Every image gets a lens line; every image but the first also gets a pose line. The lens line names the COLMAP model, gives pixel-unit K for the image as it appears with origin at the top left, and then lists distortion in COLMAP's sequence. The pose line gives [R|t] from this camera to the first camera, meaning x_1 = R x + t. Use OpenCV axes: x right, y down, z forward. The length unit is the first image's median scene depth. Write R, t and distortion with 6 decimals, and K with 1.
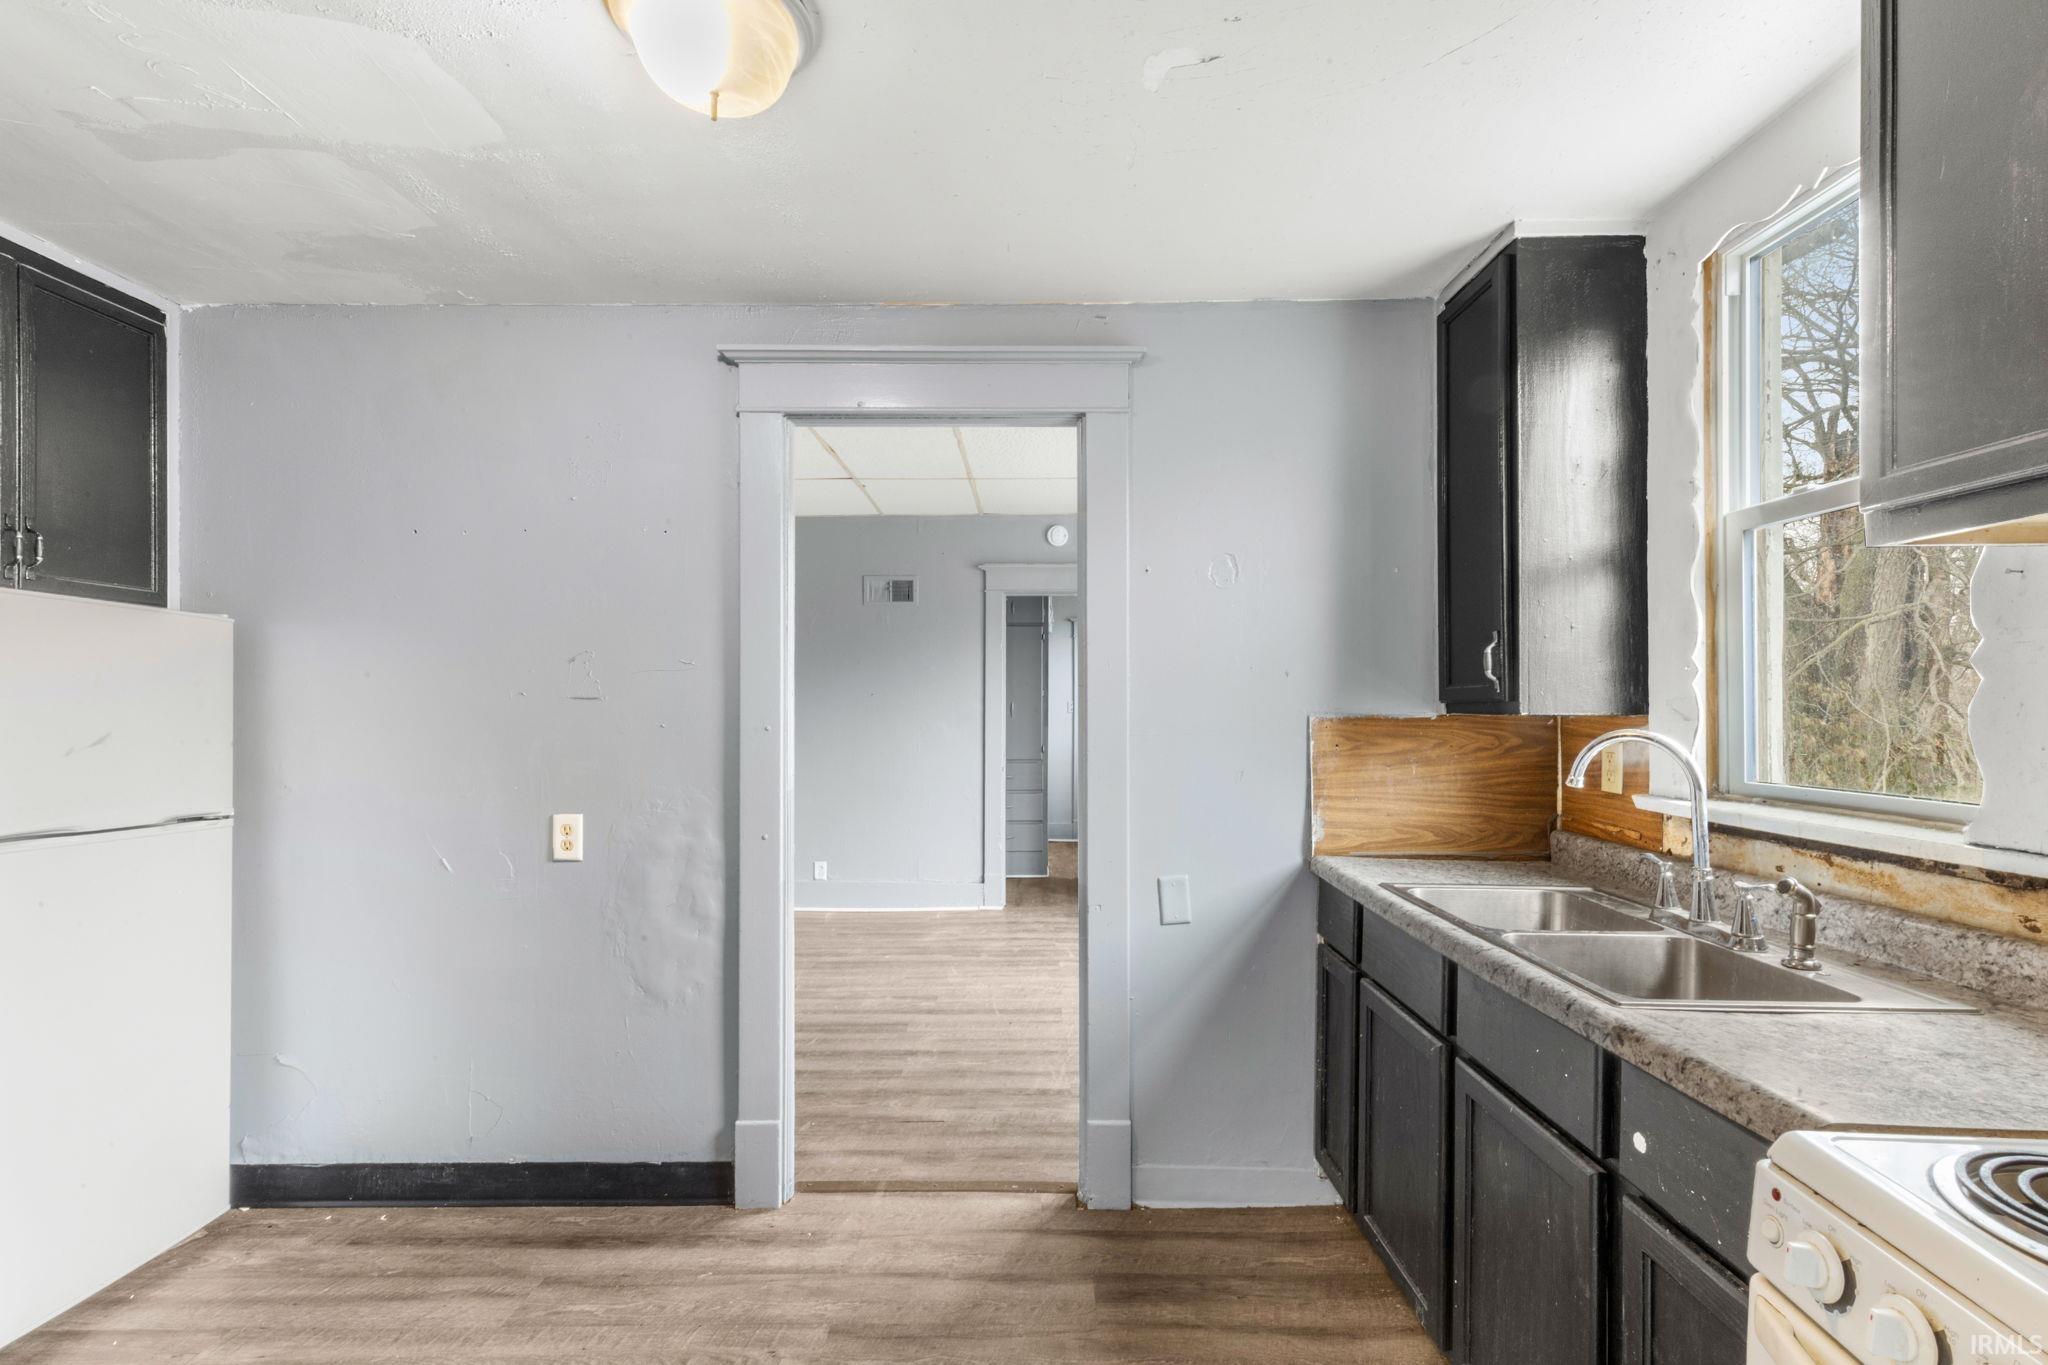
lens RADIAL K [[935.3, 0, 1025.3], [0, 935.3, 690.9], [0, 0, 1]] dist [0.000208, -0.000168]
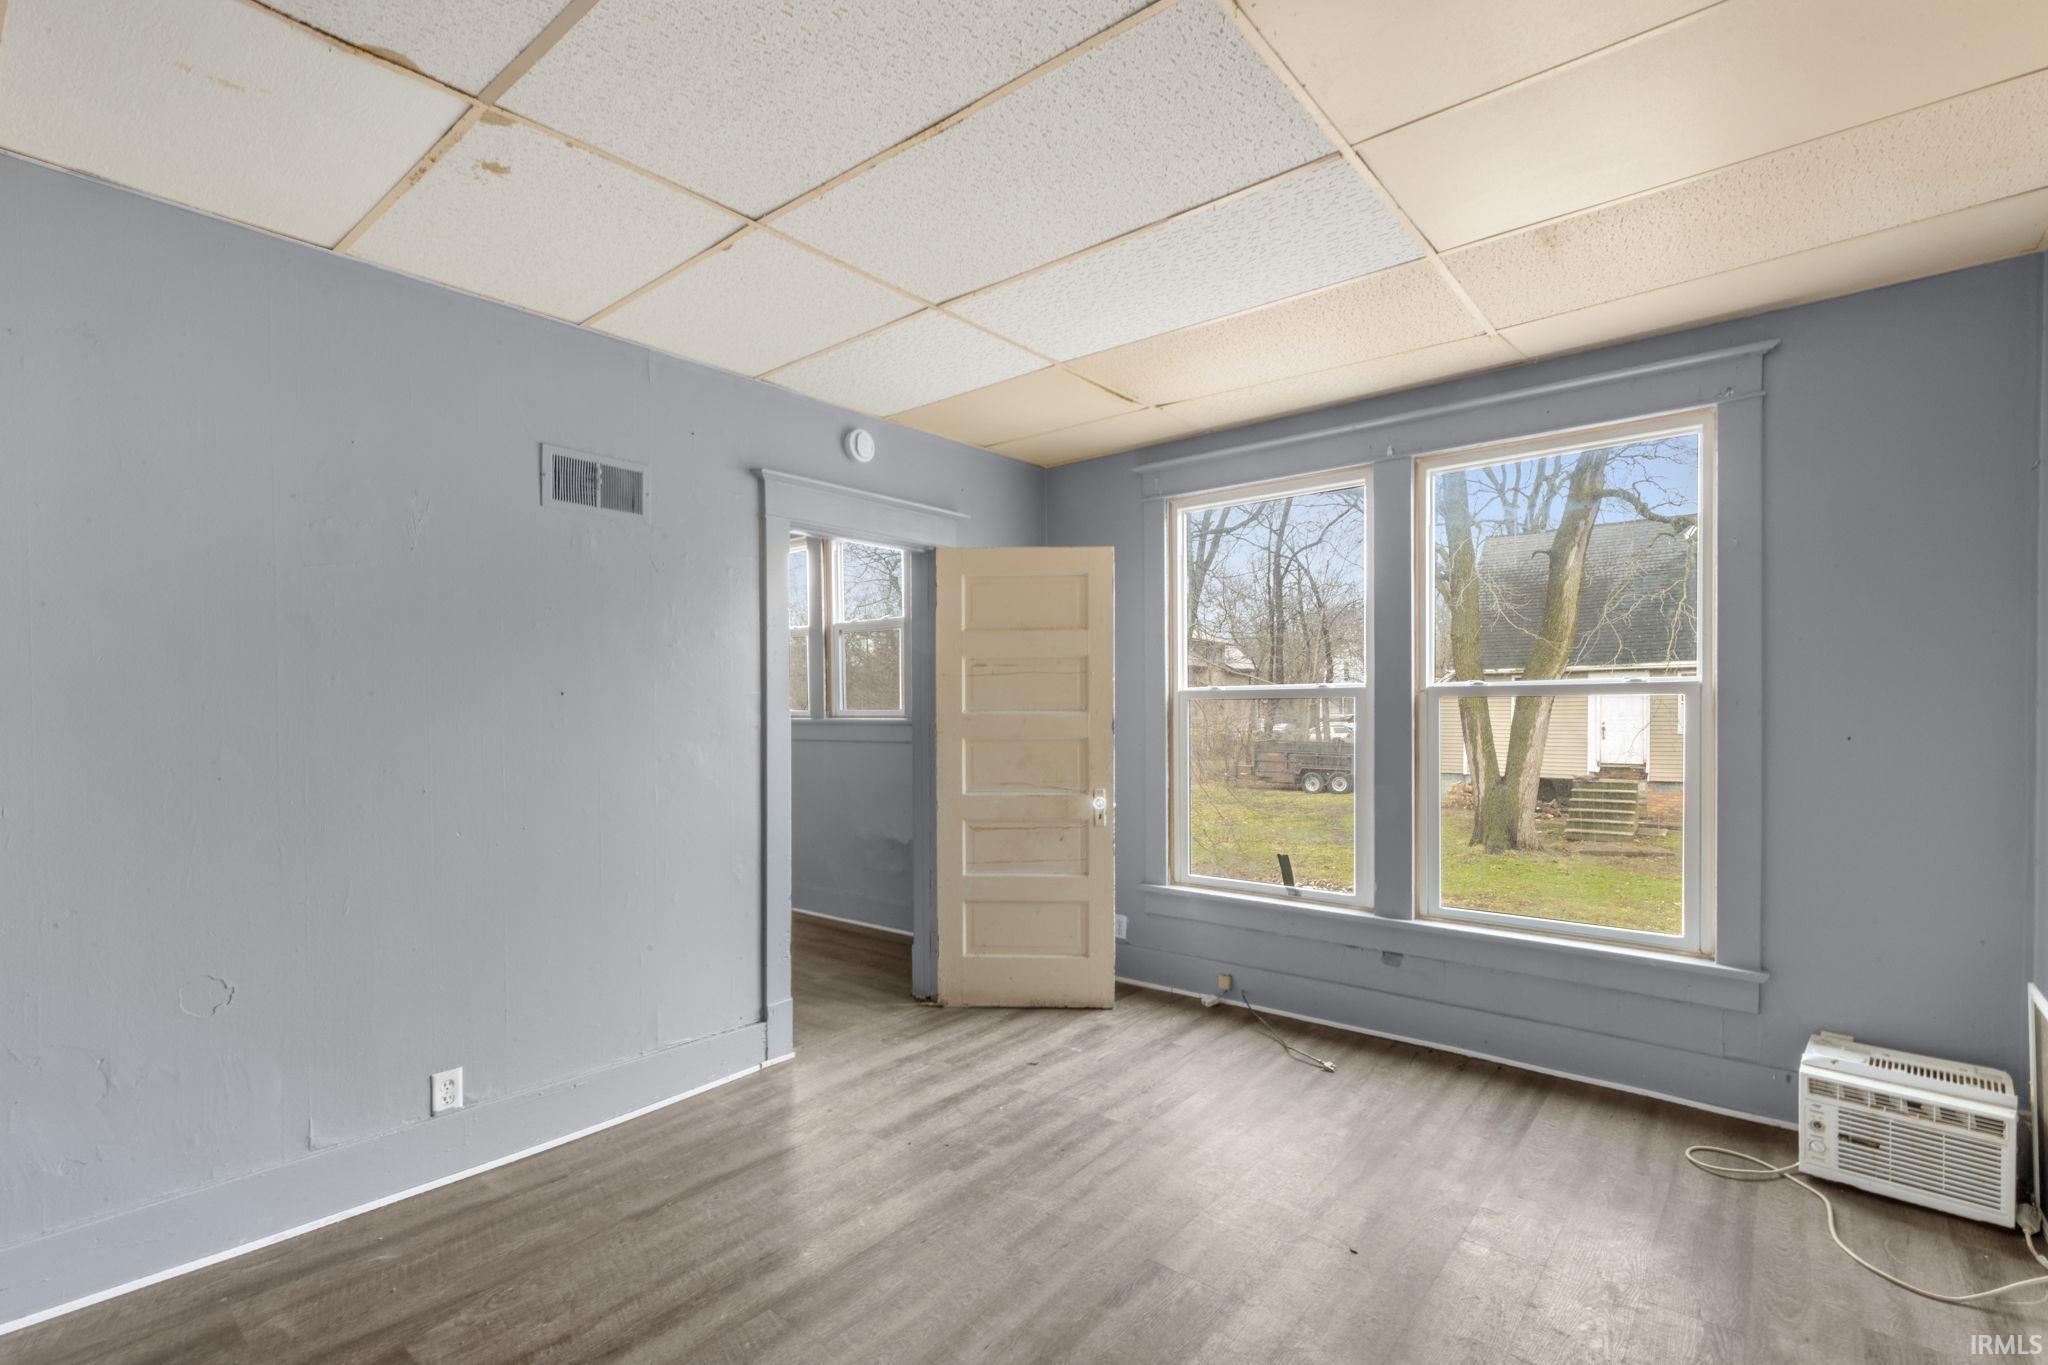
lens RADIAL K [[927.7, 0, 1019.9], [0, 927.7, 707.0], [0, 0, 1]] dist [0.010266, -0.000352]
pose [[0.635028, -0.000045, 0.772489, -0.387149], [-0.004151, 0.999985, 0.003471, 0.008675], [-0.772478, -0.005410, 0.635019, 0.512914]]
